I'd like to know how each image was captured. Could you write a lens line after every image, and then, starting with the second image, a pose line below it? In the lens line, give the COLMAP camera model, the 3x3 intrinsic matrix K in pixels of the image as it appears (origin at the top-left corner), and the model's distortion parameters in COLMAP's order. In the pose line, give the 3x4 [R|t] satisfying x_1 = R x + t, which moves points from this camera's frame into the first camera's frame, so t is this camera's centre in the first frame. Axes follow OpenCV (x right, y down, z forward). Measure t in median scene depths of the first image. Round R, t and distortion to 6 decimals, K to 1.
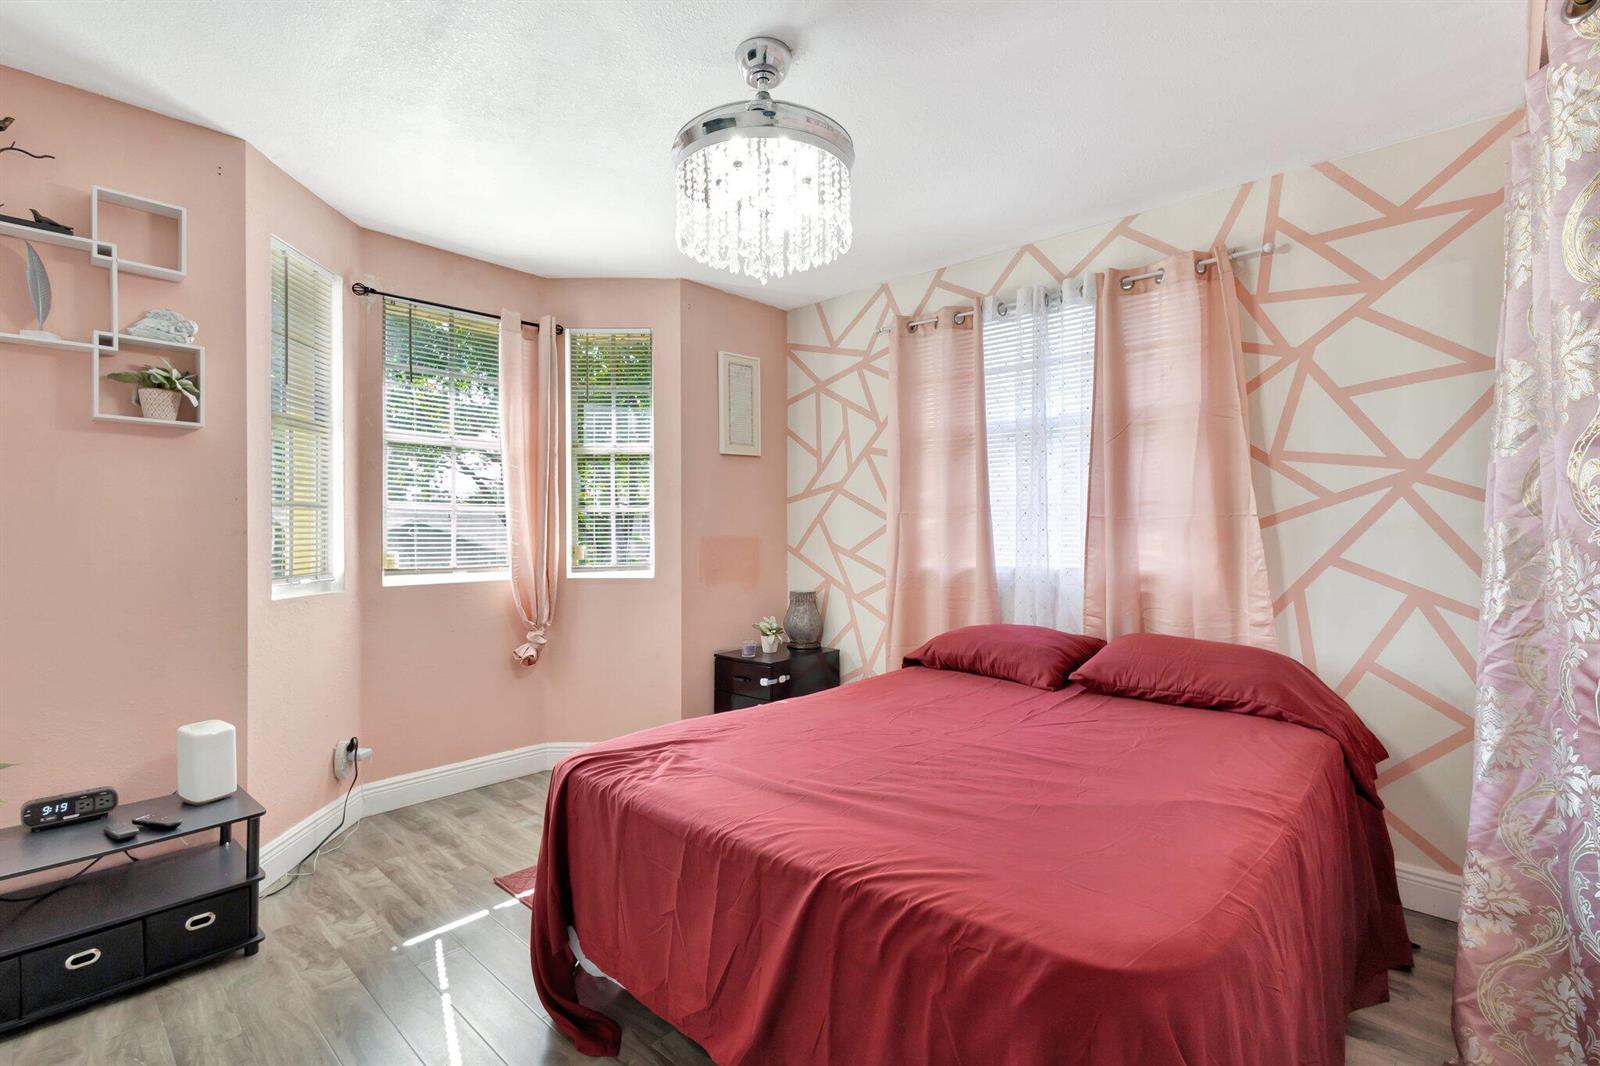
lens RADIAL K [[731.5, 0, 797.7], [0, 731.5, 536.2], [0, 0, 1]] dist [0.015769, -0.006503]
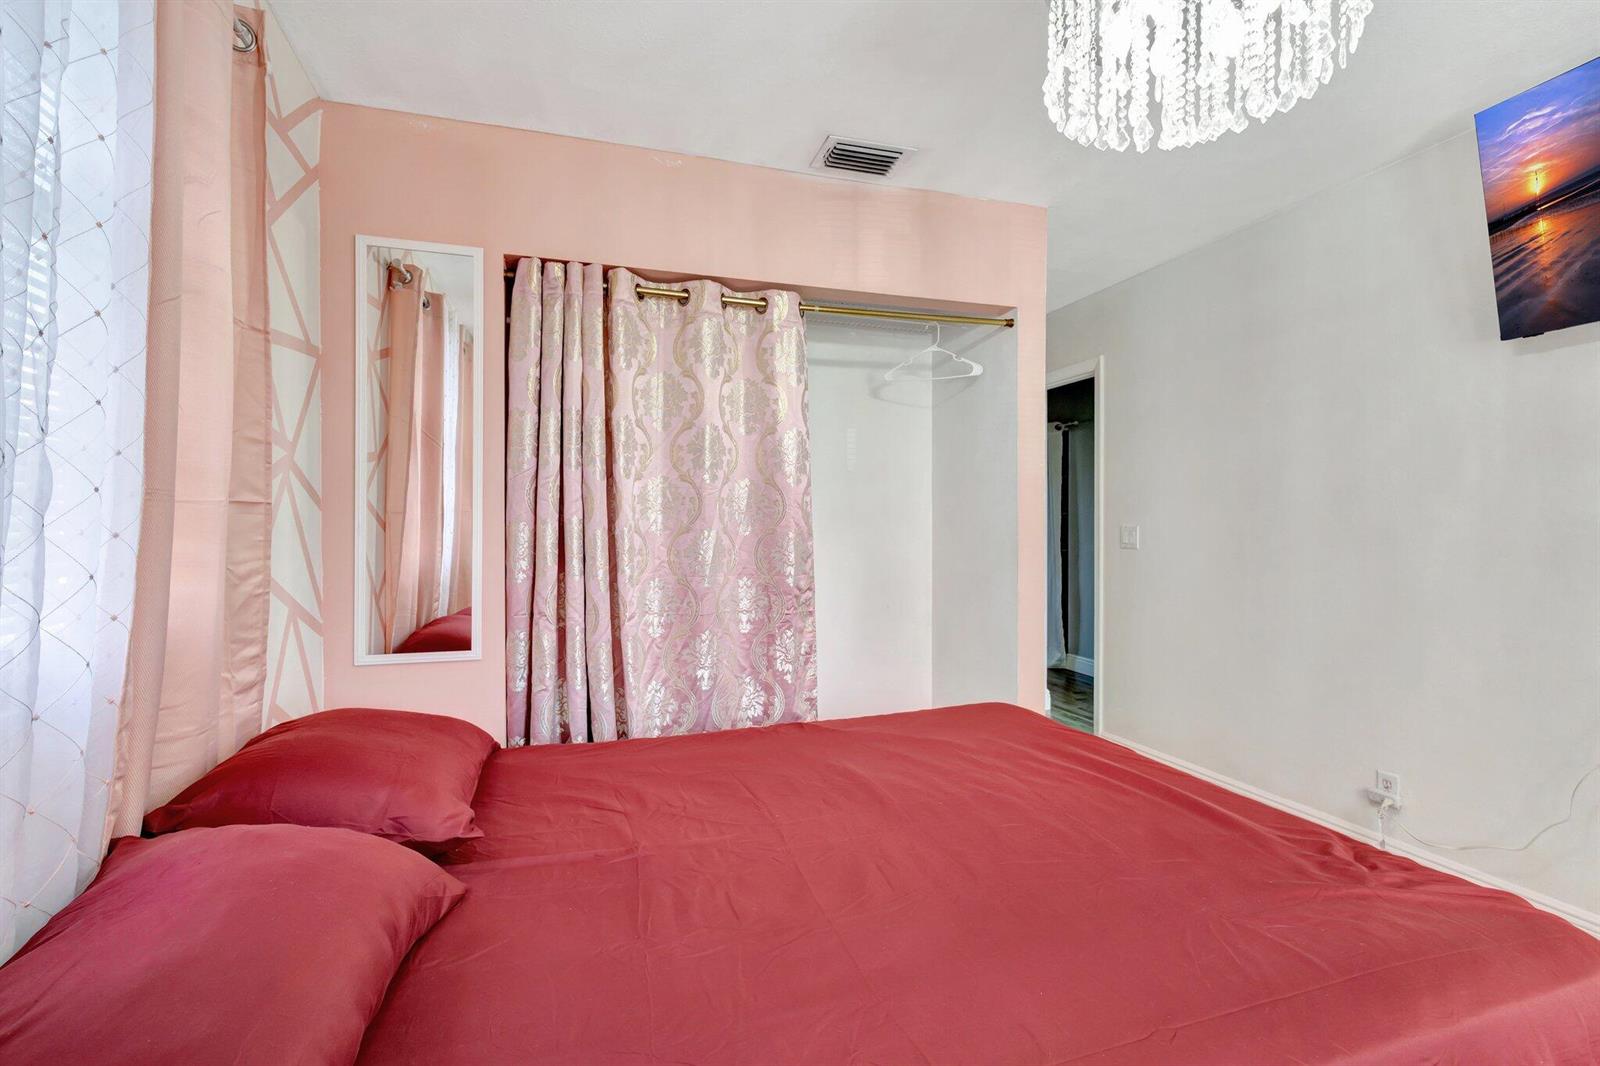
lens RADIAL K [[748.6, 0, 798.2], [0, 748.6, 527.6], [0, 0, 1]] dist [0.012746, 0.000283]
pose [[-0.868820, -0.002853, 0.495120, -0.055648], [0.000337, 0.999980, 0.006354, -0.012176], [-0.495128, 0.005687, -0.868801, 1.172767]]
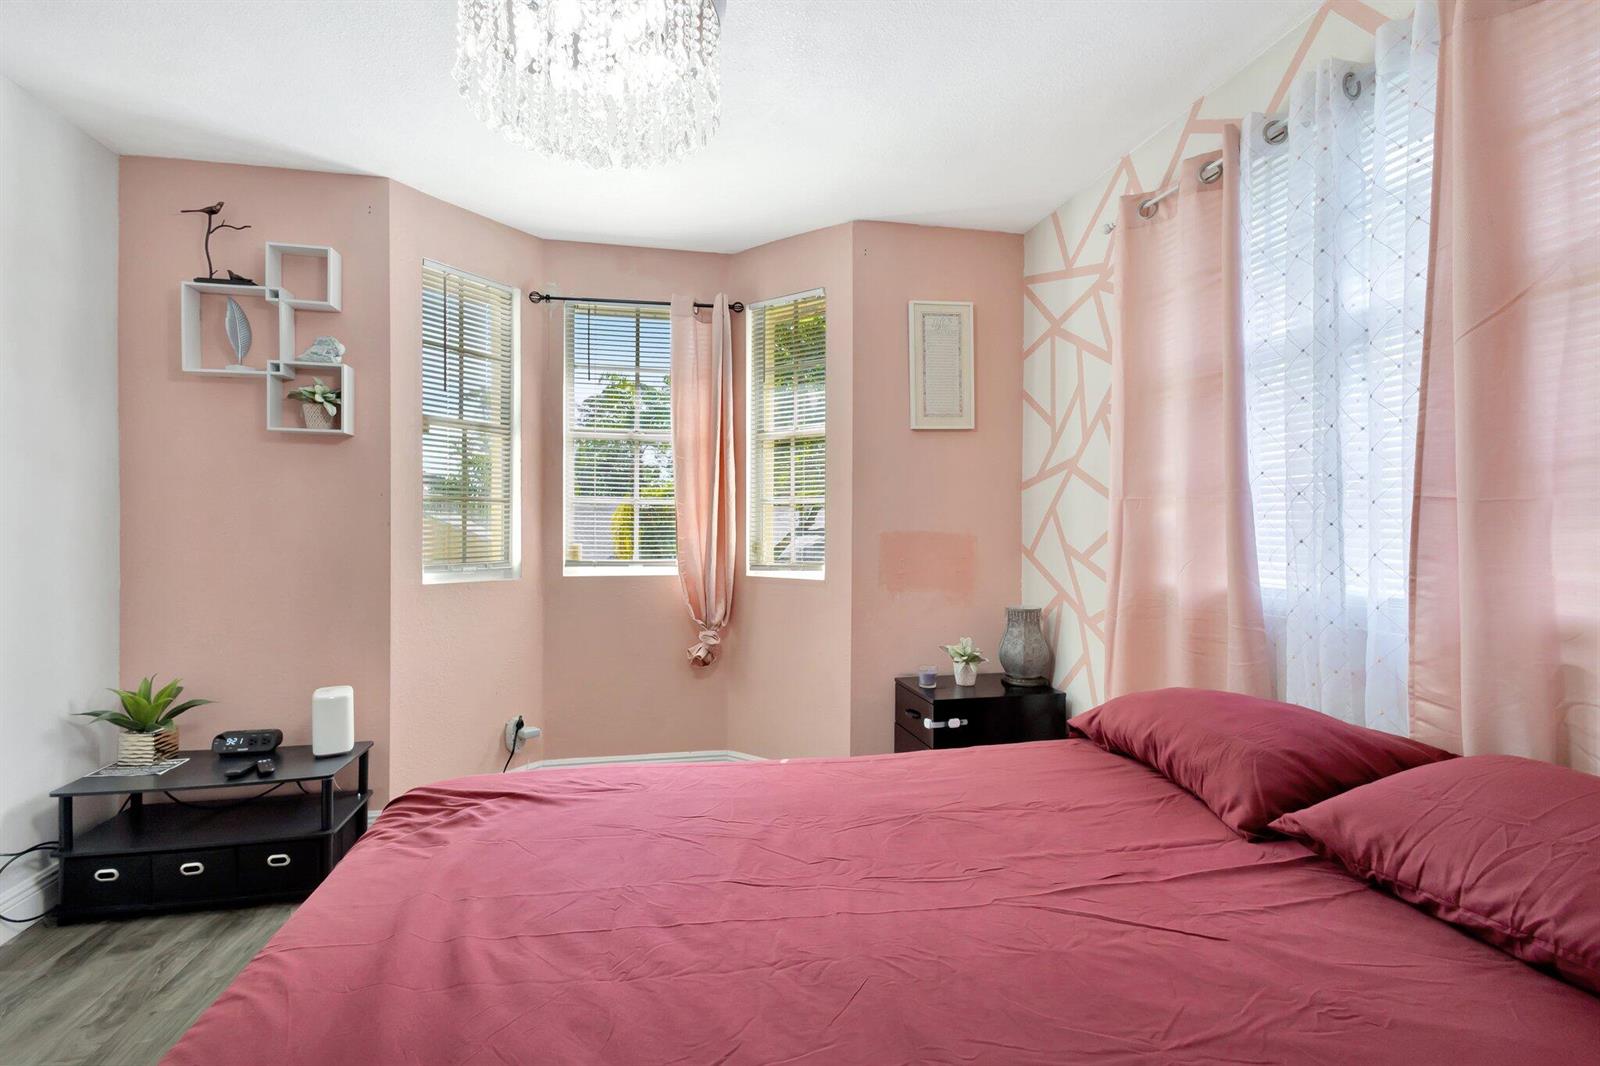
lens RADIAL K [[737.1, 0, 800.0], [0, 737.1, 533.0], [0, 0, 1]] dist [0.010304, -0.000851]
pose [[0.812637, 0.009709, -0.582689, 0.352931], [-0.009660, 0.999948, 0.003190, -0.000495], [0.582690, 0.003037, 0.812689, 0.360129]]
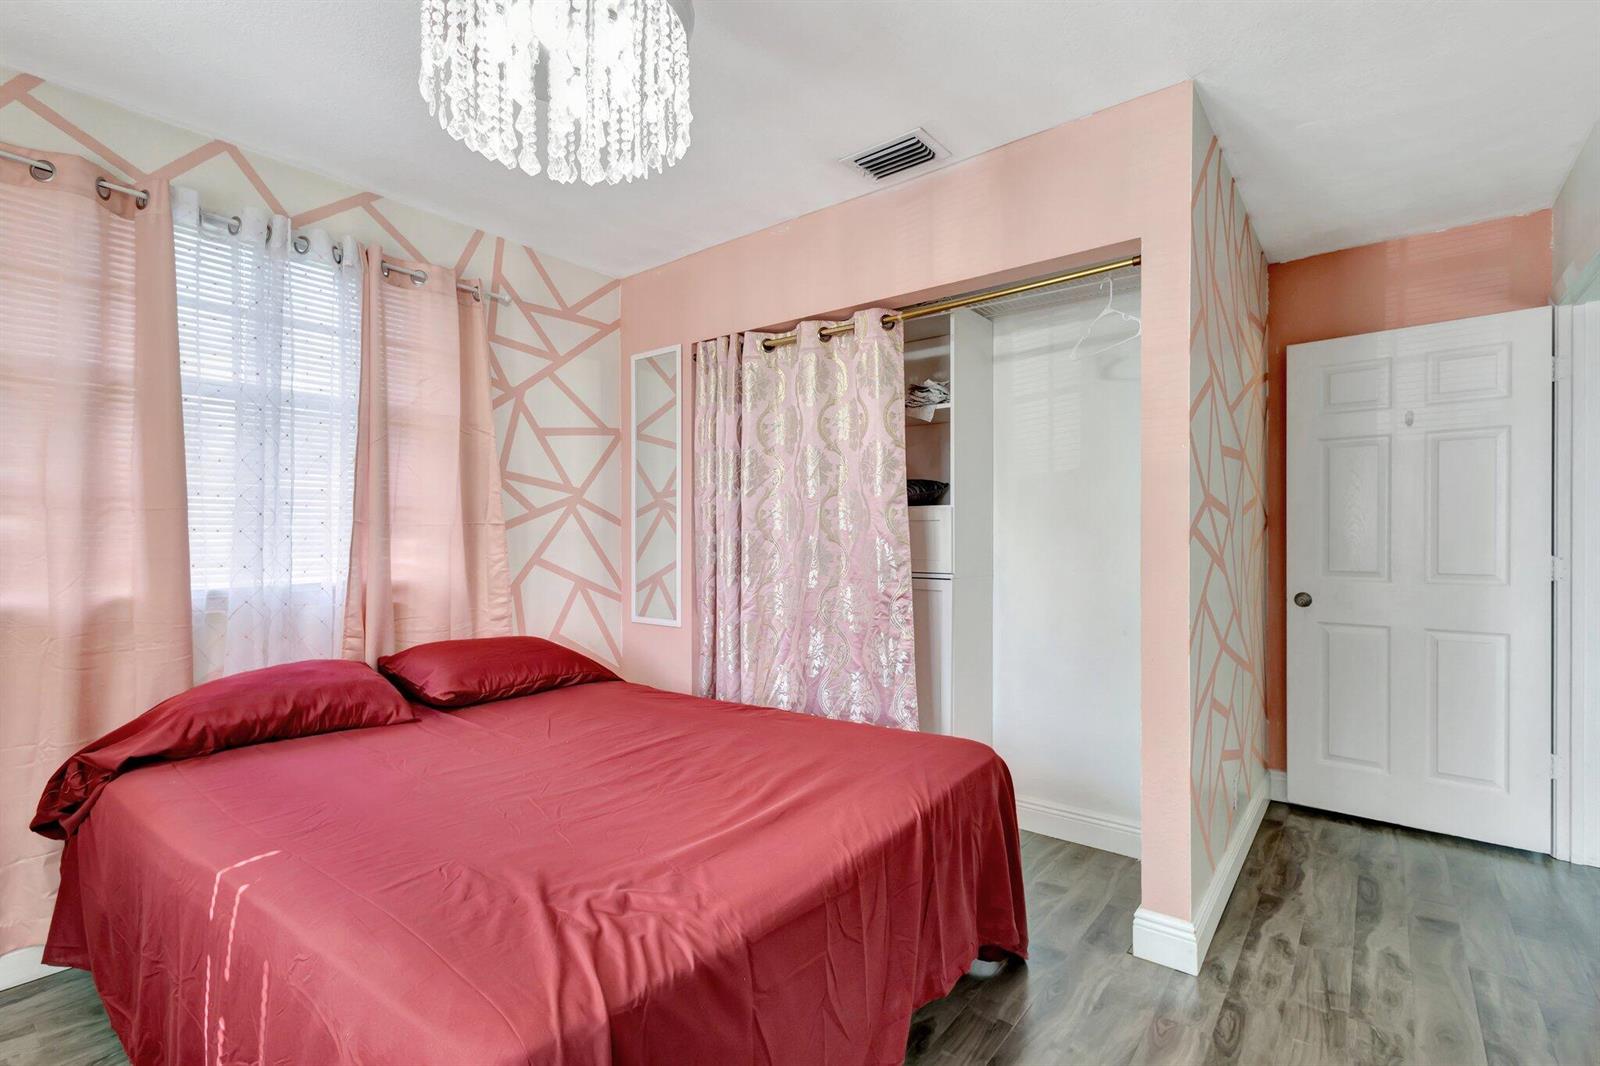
lens RADIAL K [[731.5, 0, 797.7], [0, 731.5, 536.2], [0, 0, 1]] dist [0.015769, -0.006503]
pose [[-0.080972, 0.001486, 0.996715, -0.507532], [0.005705, 0.999983, -0.001028, -0.005267], [-0.996700, 0.005603, -0.080979, 0.557715]]
